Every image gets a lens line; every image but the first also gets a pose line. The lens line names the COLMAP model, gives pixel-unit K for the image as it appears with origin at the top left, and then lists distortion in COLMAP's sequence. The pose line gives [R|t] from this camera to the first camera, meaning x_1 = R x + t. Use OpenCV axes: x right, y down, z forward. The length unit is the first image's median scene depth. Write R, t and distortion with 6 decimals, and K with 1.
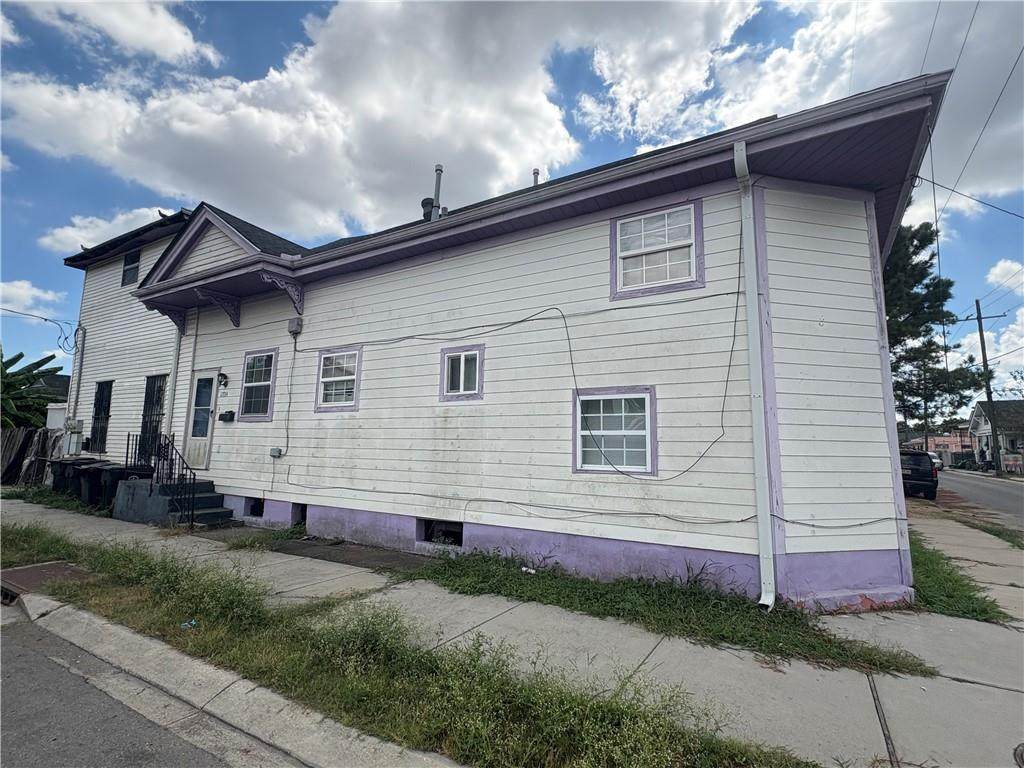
lens RADIAL K [[488.0, 0, 515.1], [0, 488.0, 385.0], [0, 0, 1]] dist [0.002804, 0.001282]
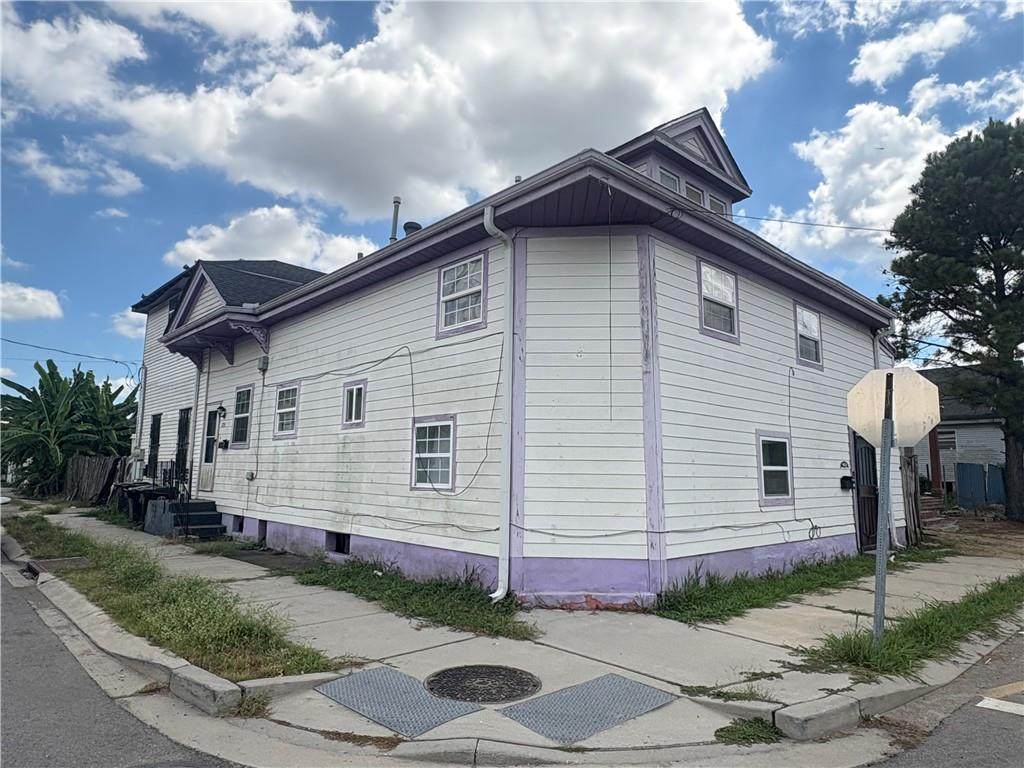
lens RADIAL K [[643.4, 0, 509.4], [0, 643.4, 381.1], [0, 0, 1]] dist [0.027902, -0.001554]
pose [[0.954160, -0.049475, -0.295180, 0.644114], [0.046287, 0.998770, -0.017784, -0.033066], [0.295697, 0.003306, 0.955276, -0.316136]]
